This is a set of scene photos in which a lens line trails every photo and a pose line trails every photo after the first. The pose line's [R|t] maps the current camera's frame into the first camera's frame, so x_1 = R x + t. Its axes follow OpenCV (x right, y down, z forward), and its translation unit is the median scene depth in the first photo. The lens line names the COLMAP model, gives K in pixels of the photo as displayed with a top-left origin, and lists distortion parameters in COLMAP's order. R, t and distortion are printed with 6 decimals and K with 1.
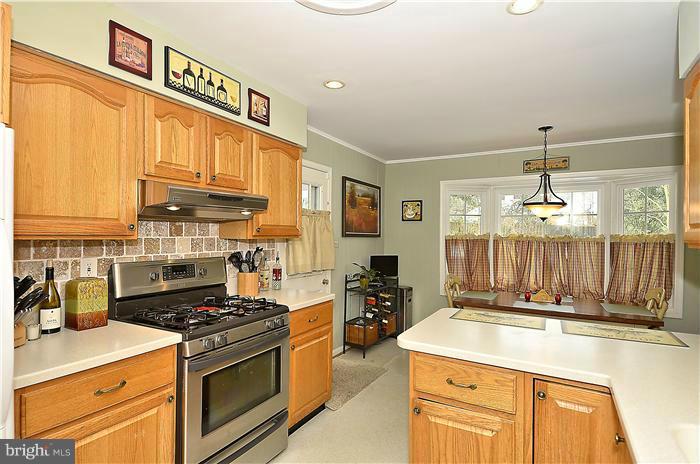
lens RADIAL K [[372.3, 0, 343.1], [0, 372.3, 234.6], [0, 0, 1]] dist [0.036949, -0.002156]
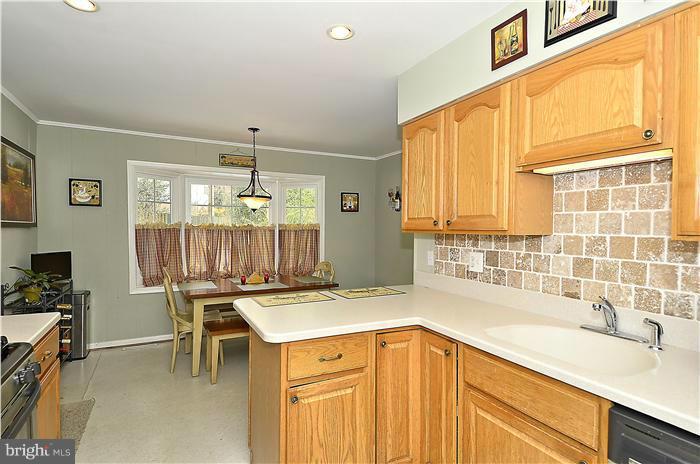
lens RADIAL K [[372.3, 0, 344.8], [0, 372.3, 232.7], [0, 0, 1]] dist [0.036949, -0.002156]
pose [[0.546207, -0.019722, 0.837418, -0.410240], [-0.000867, 0.999709, 0.024109, -0.000608], [-0.837649, -0.013895, 0.546031, 0.253635]]
